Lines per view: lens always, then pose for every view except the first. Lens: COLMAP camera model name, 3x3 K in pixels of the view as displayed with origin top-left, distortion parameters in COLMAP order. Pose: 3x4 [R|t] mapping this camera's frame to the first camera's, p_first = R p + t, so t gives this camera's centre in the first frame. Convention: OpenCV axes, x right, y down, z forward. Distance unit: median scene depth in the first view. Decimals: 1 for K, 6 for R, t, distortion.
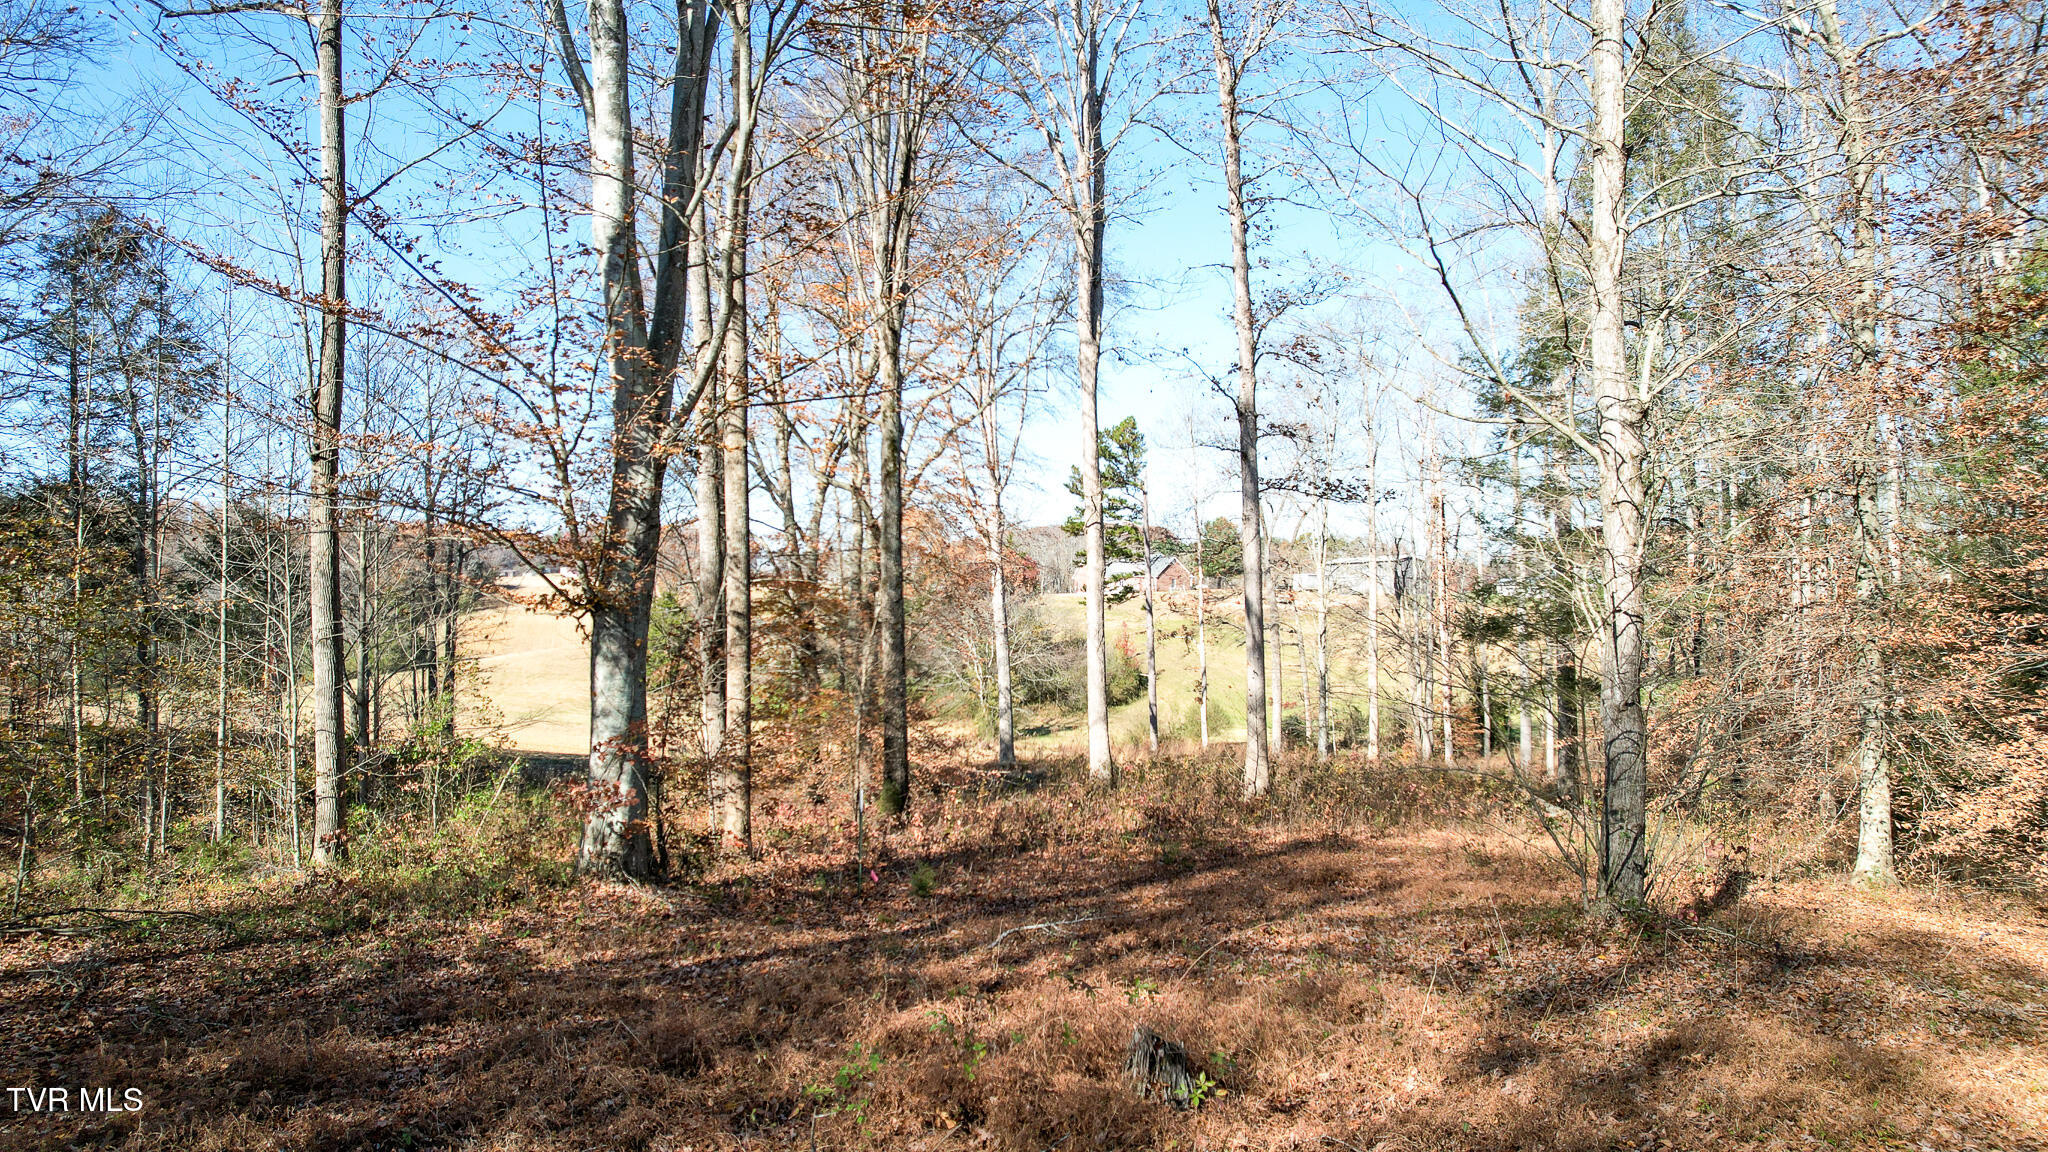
lens RADIAL K [[1333.8, 0, 1026.1], [0, 1333.8, 571.3], [0, 0, 1]] dist [-0.071025, 0.064429]
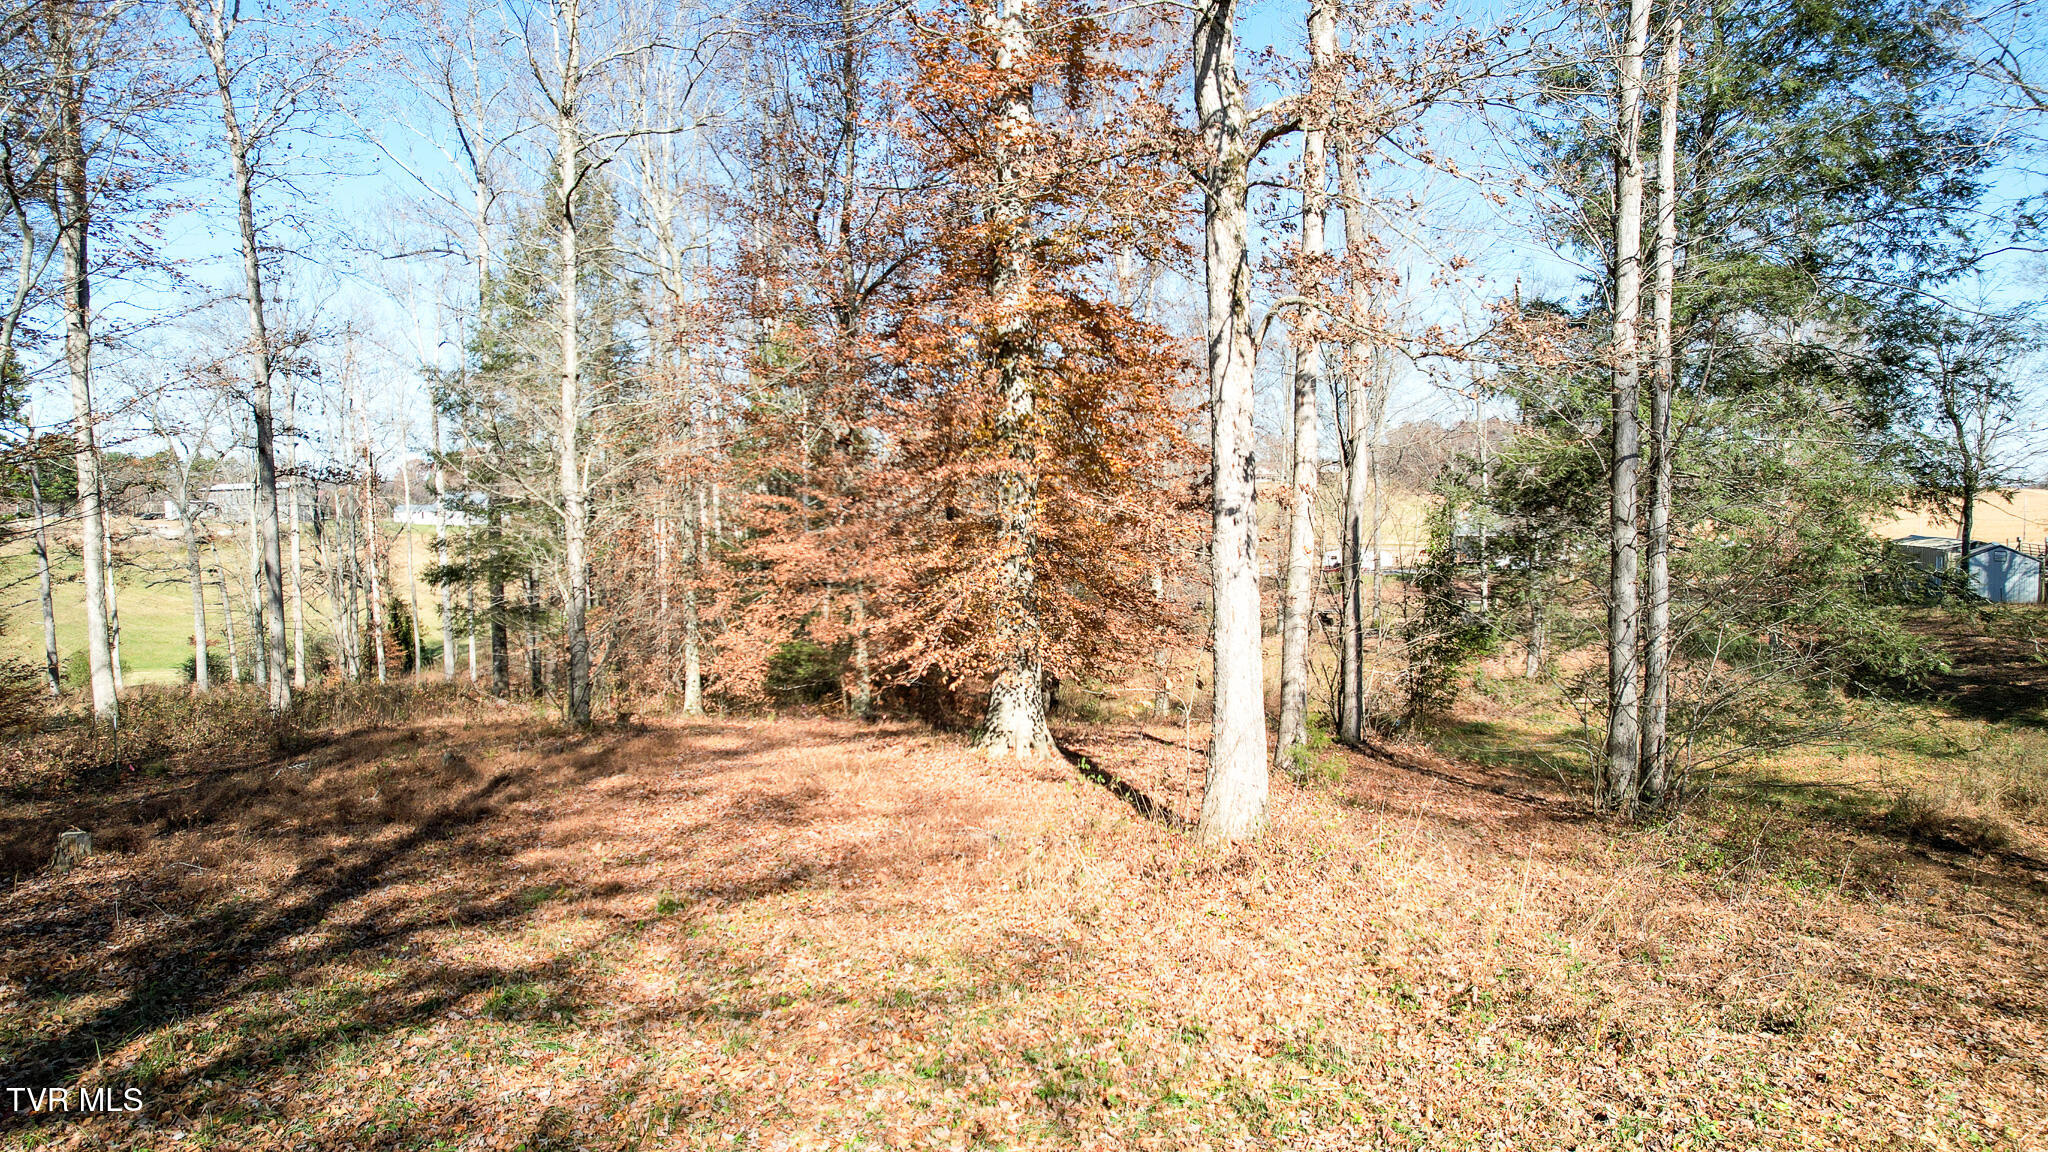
lens RADIAL K [[1333.8, 0, 1007.0], [0, 1333.8, 586.6], [0, 0, 1]] dist [-0.071025, 0.064429]
pose [[0.706450, -0.046546, 0.706231, -0.224934], [-0.005436, 0.997449, 0.071177, -0.049877], [-0.707742, -0.054122, 0.704395, -0.397400]]
